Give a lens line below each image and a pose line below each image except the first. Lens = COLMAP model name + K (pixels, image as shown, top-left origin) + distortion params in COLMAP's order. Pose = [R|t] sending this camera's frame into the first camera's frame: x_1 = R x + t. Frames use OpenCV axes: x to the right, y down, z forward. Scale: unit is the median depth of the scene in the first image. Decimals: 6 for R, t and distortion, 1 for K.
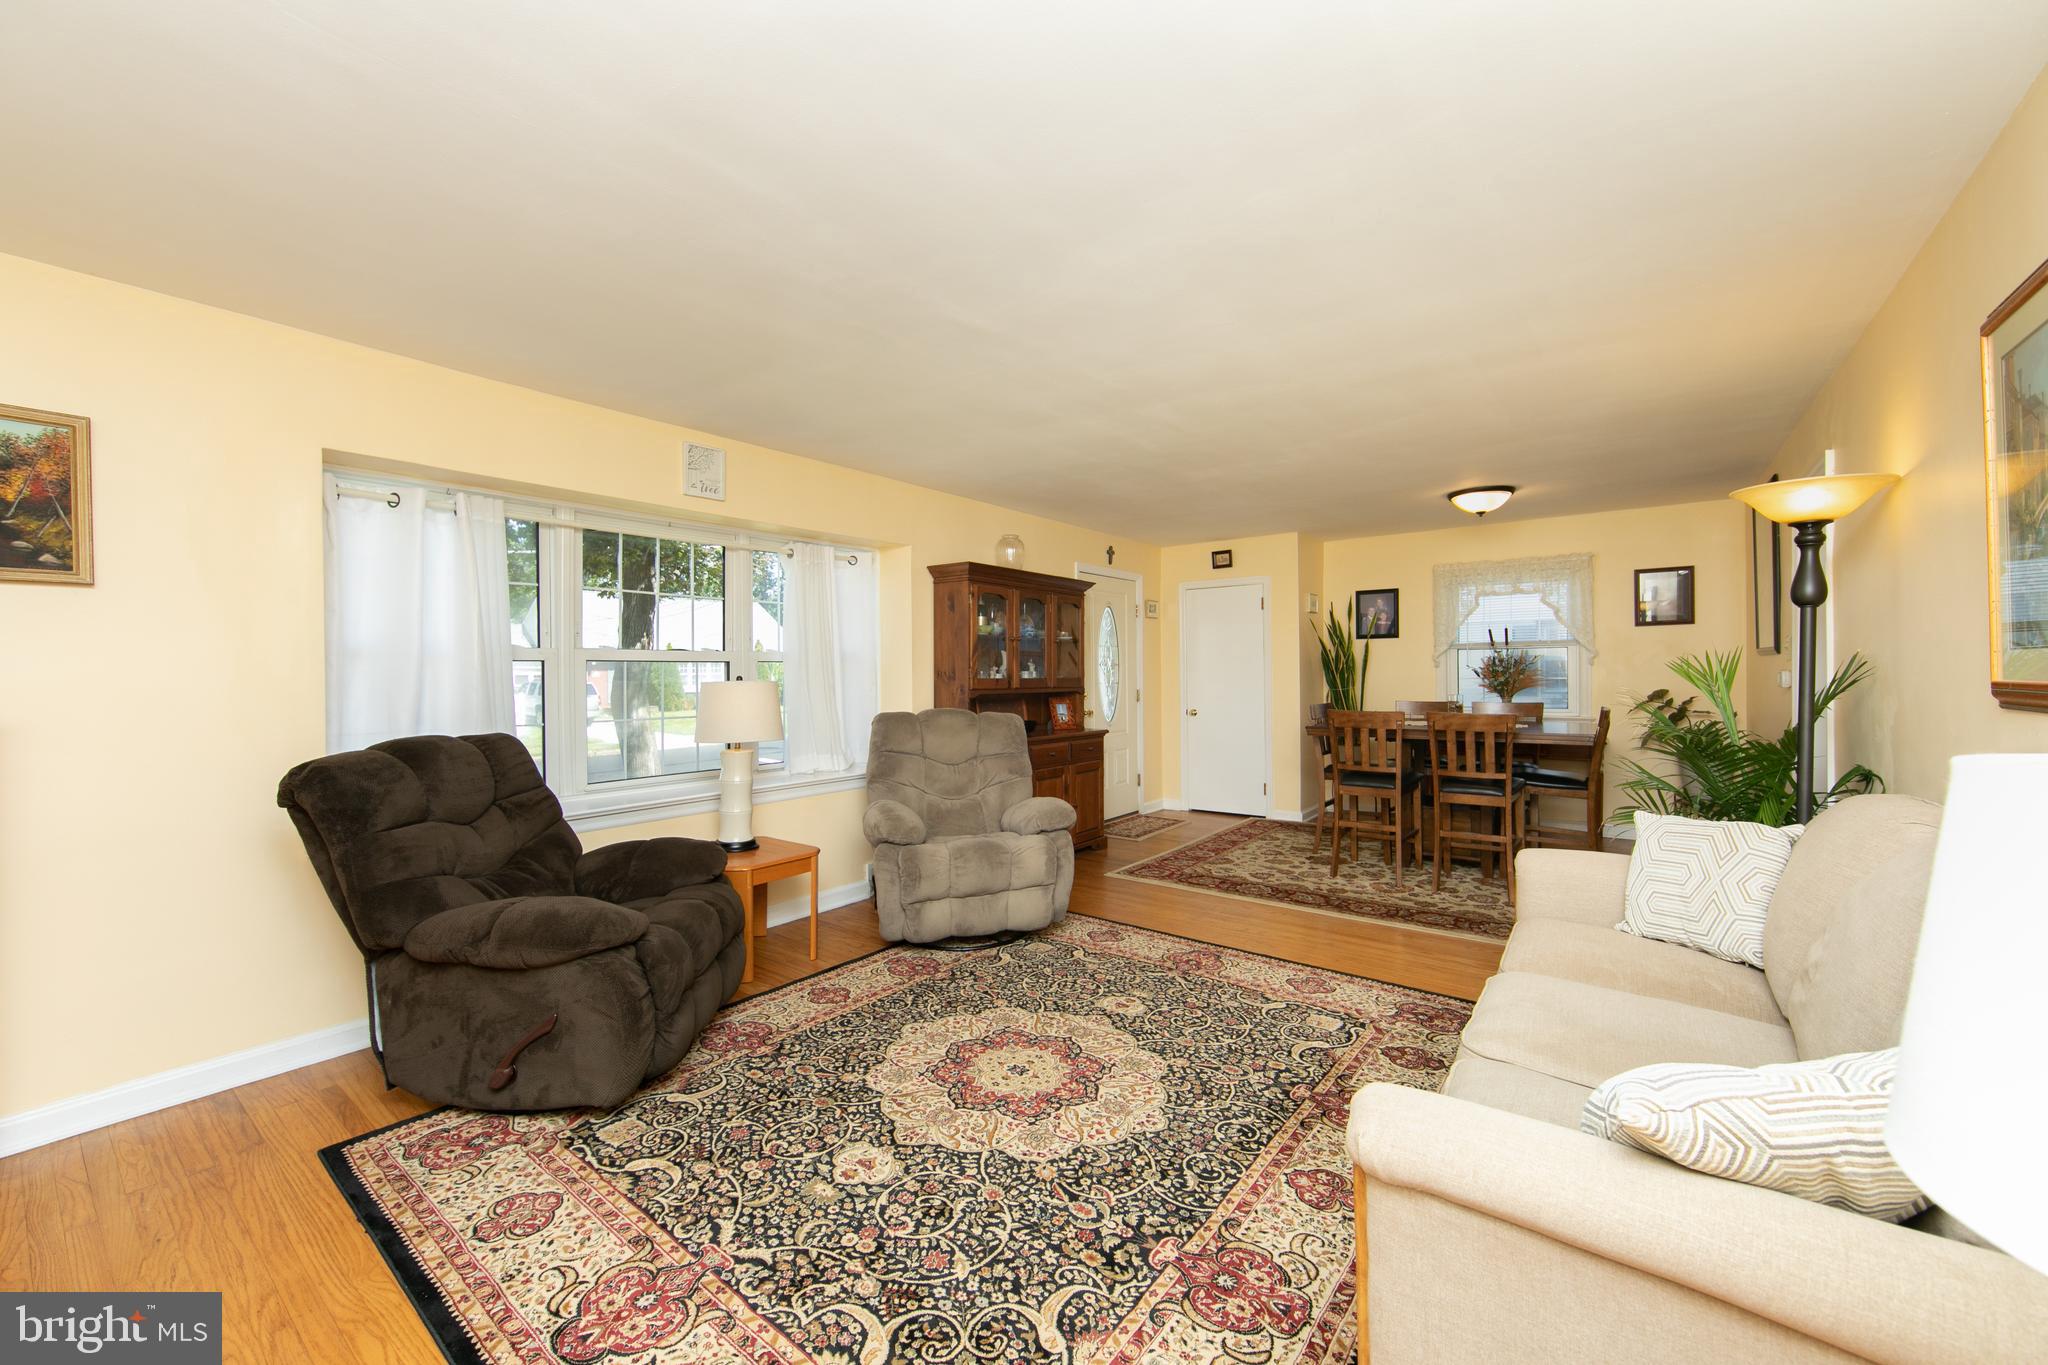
lens RADIAL K [[801.0, 0, 1015.2], [0, 801.0, 676.1], [0, 0, 1]] dist [-0.003552, -0.000026]
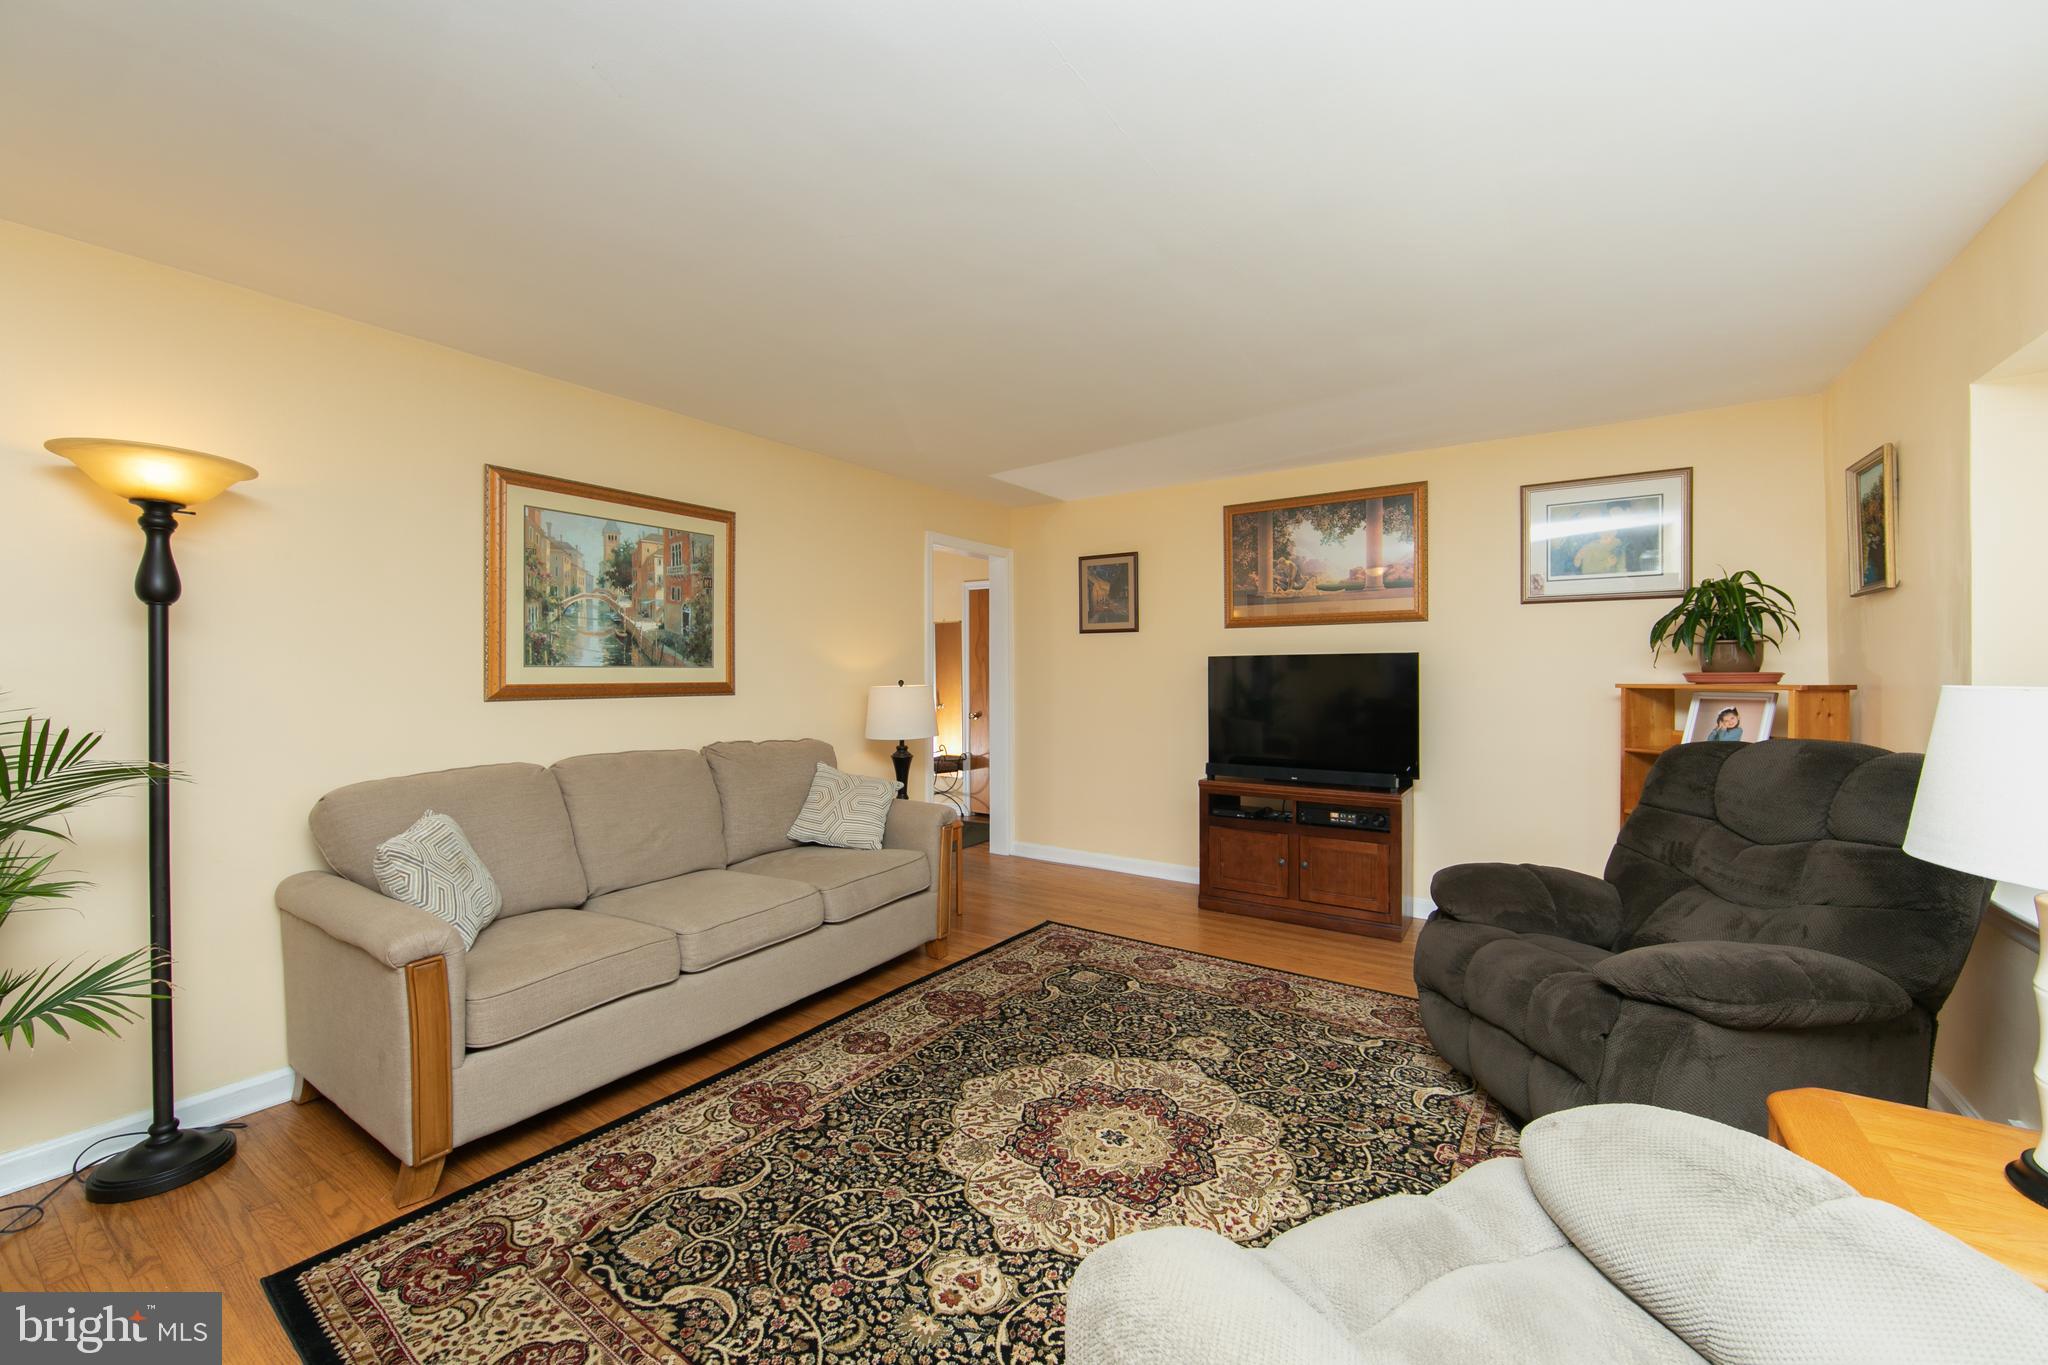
lens RADIAL K [[801.0, 0, 1015.2], [0, 801.0, 676.1], [0, 0, 1]] dist [-0.003552, -0.000026]
pose [[-0.998253, 0.012009, -0.057849, 0.146043], [0.011500, 0.999892, 0.009114, -0.009420], [0.057953, 0.008433, -0.998284, 1.758144]]
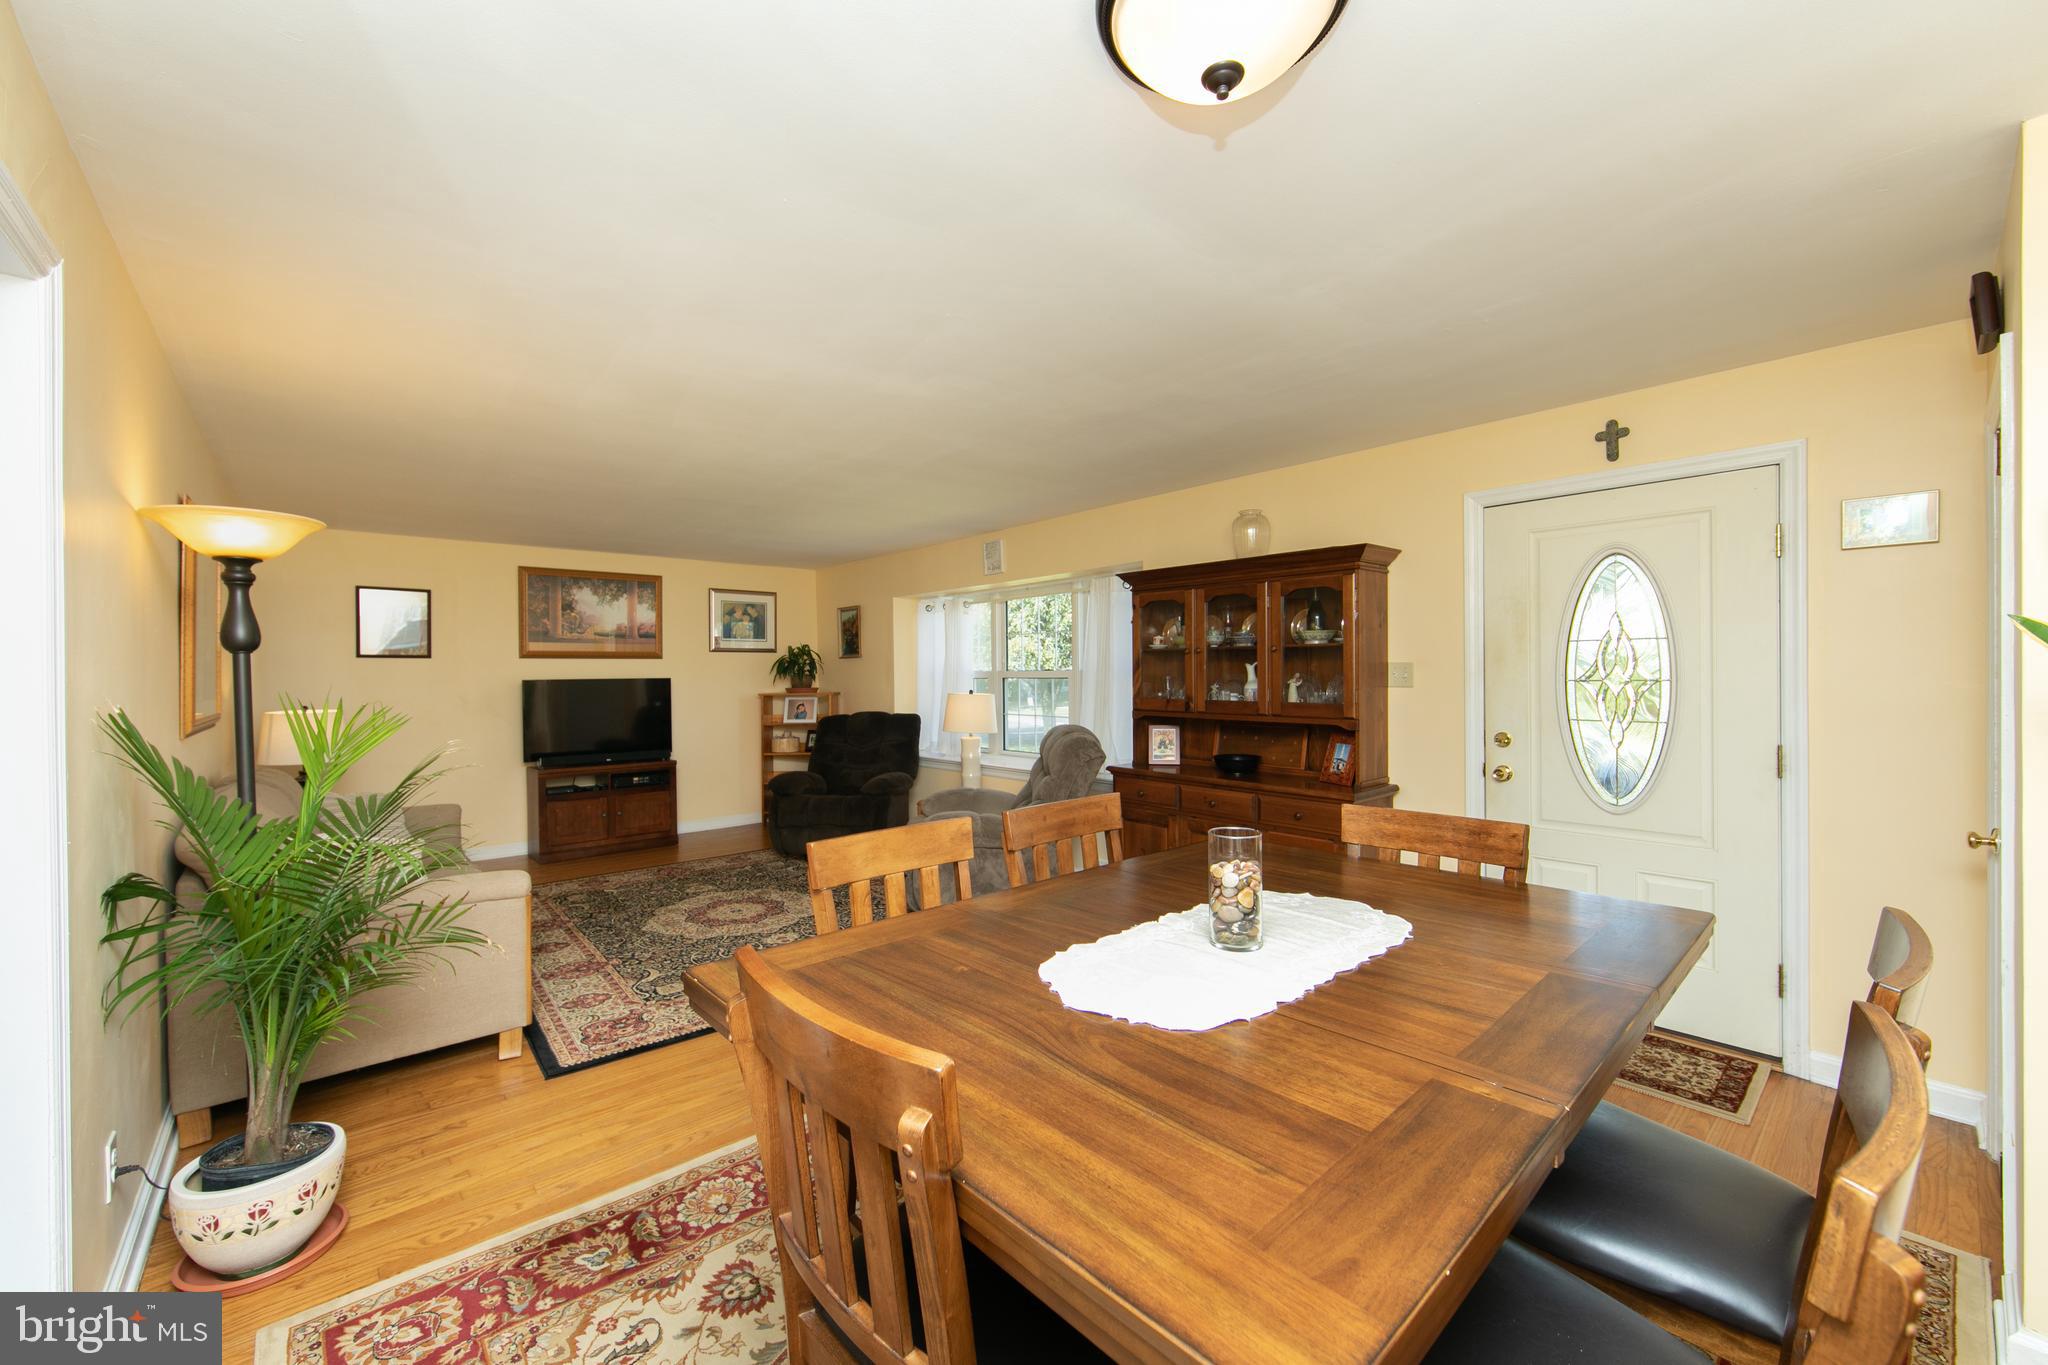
lens RADIAL K [[801.4, 0, 1017.4], [0, 801.4, 677.8], [0, 0, 1]] dist [-0.010971, 0.000151]
pose [[-0.193908, 0.015447, -0.980898, 1.589477], [0.006116, 0.999876, 0.014537, -0.061739], [0.981001, -0.003180, -0.193978, 1.896203]]
